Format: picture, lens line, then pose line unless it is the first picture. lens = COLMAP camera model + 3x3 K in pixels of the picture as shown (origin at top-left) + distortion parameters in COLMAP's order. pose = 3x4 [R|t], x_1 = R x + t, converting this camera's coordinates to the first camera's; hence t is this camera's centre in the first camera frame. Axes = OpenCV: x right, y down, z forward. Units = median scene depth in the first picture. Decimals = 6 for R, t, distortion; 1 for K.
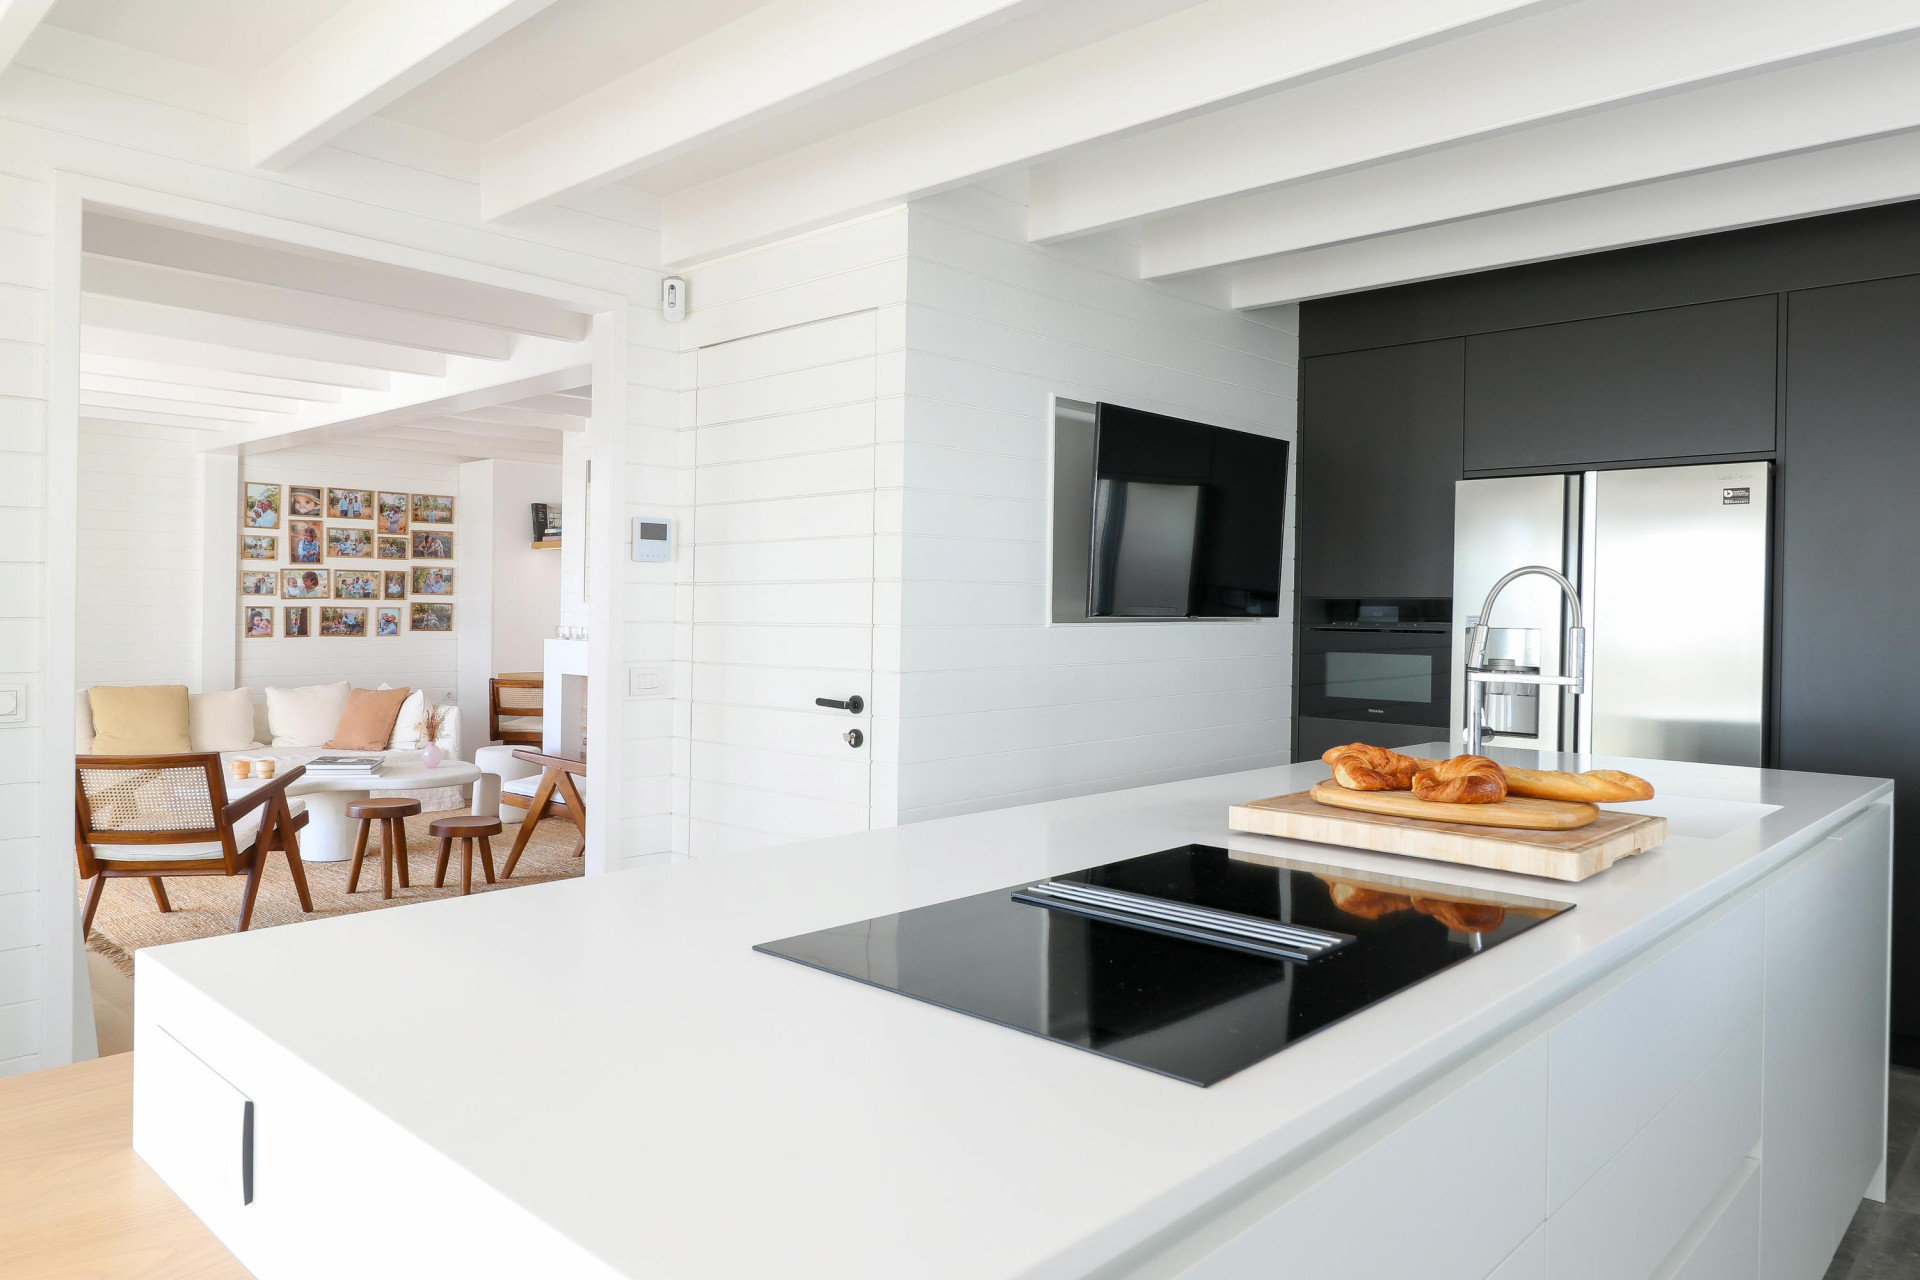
lens RADIAL K [[1265.9, 0, 962.5], [0, 1265.9, 647.0], [0, 0, 1]] dist [-0.024022, 0.000280]
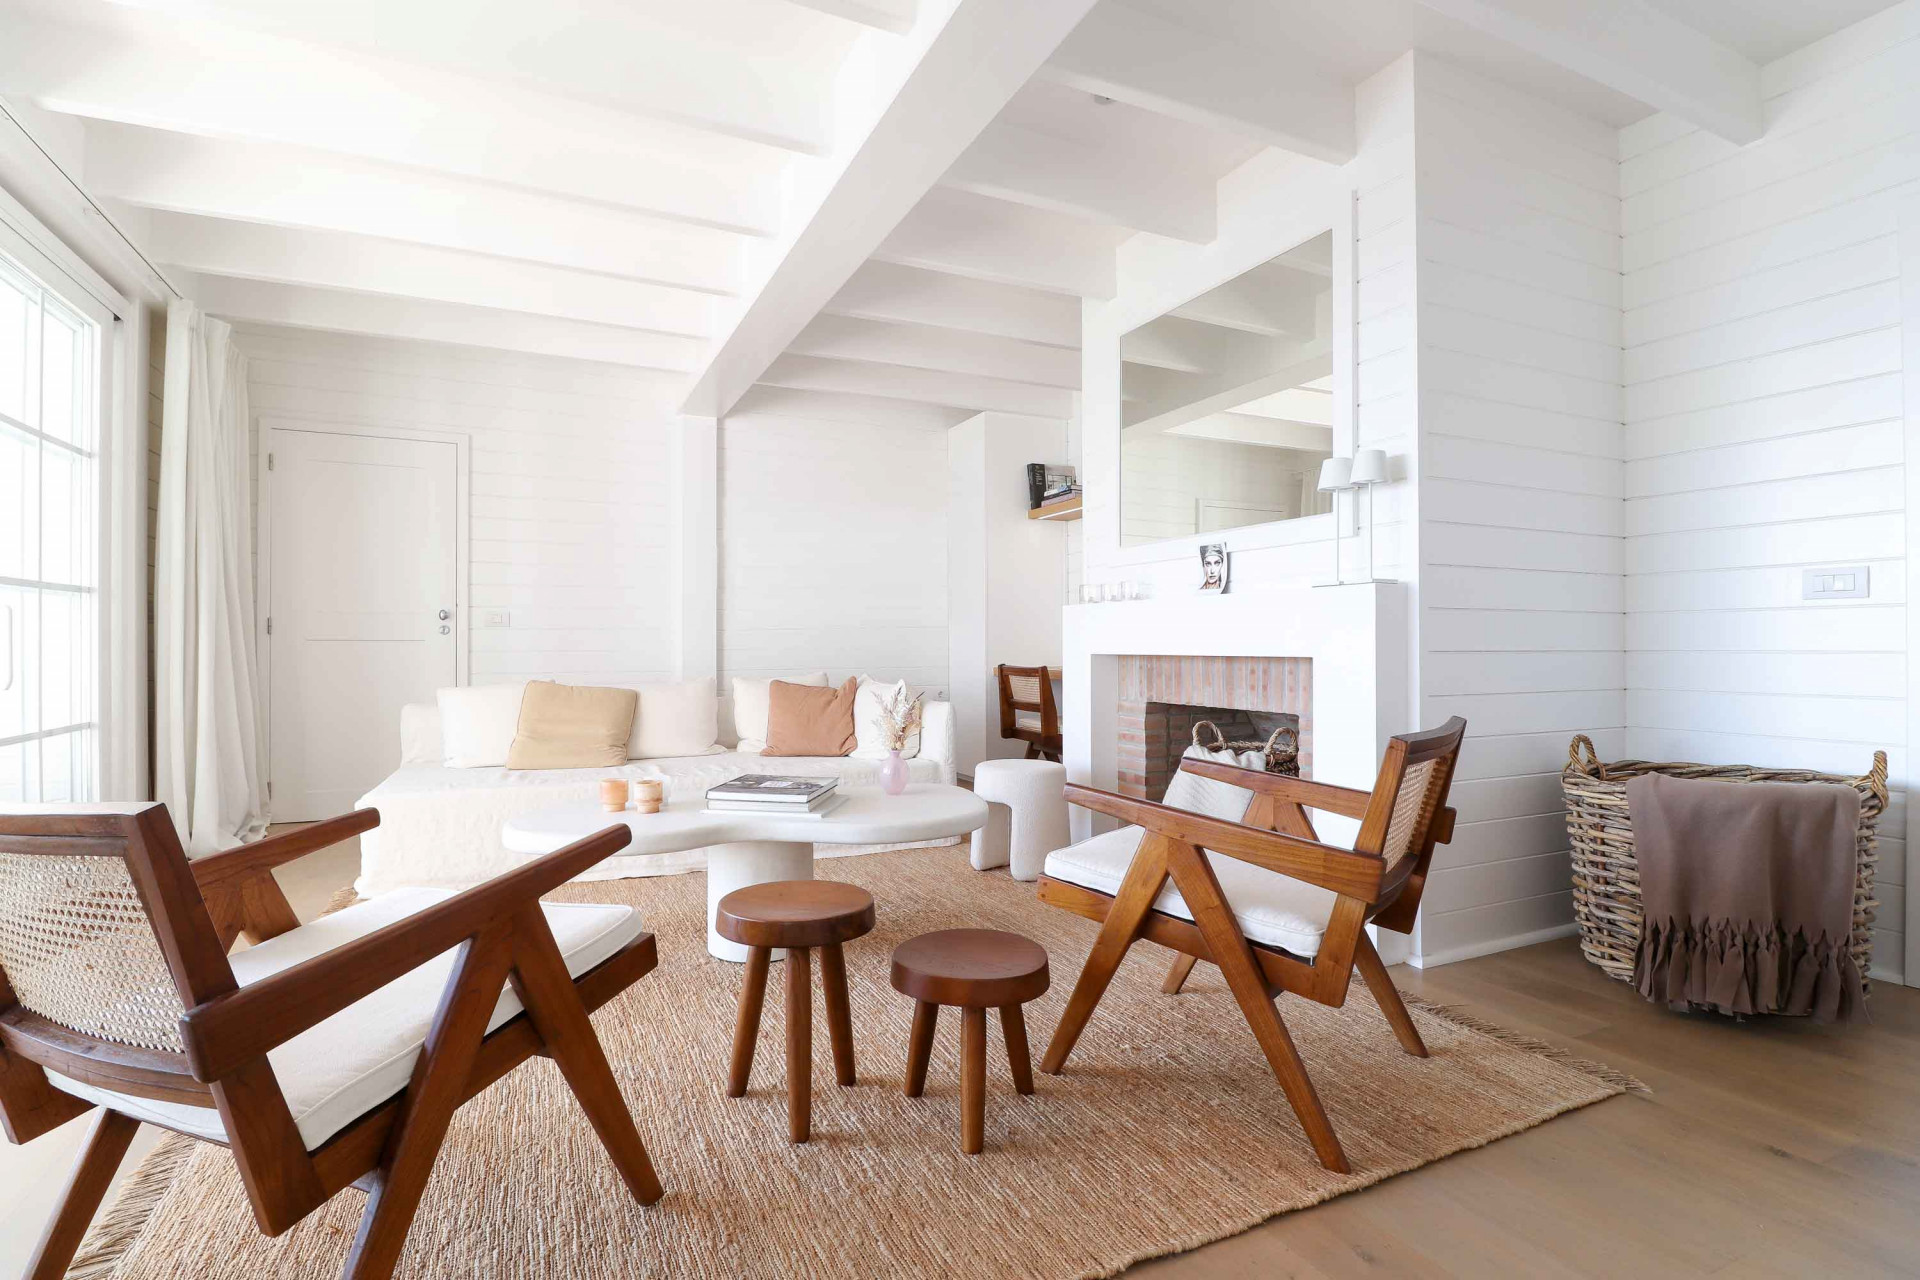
lens RADIAL K [[934.8, 0, 962.2], [0, 934.8, 647.6], [0, 0, 1]] dist [0.002818, 0.000376]
pose [[0.933934, -0.019552, -0.356910, -0.269070], [0.011912, 0.999651, -0.023591, 0.039125], [0.357246, 0.017781, 0.933841, 0.669754]]
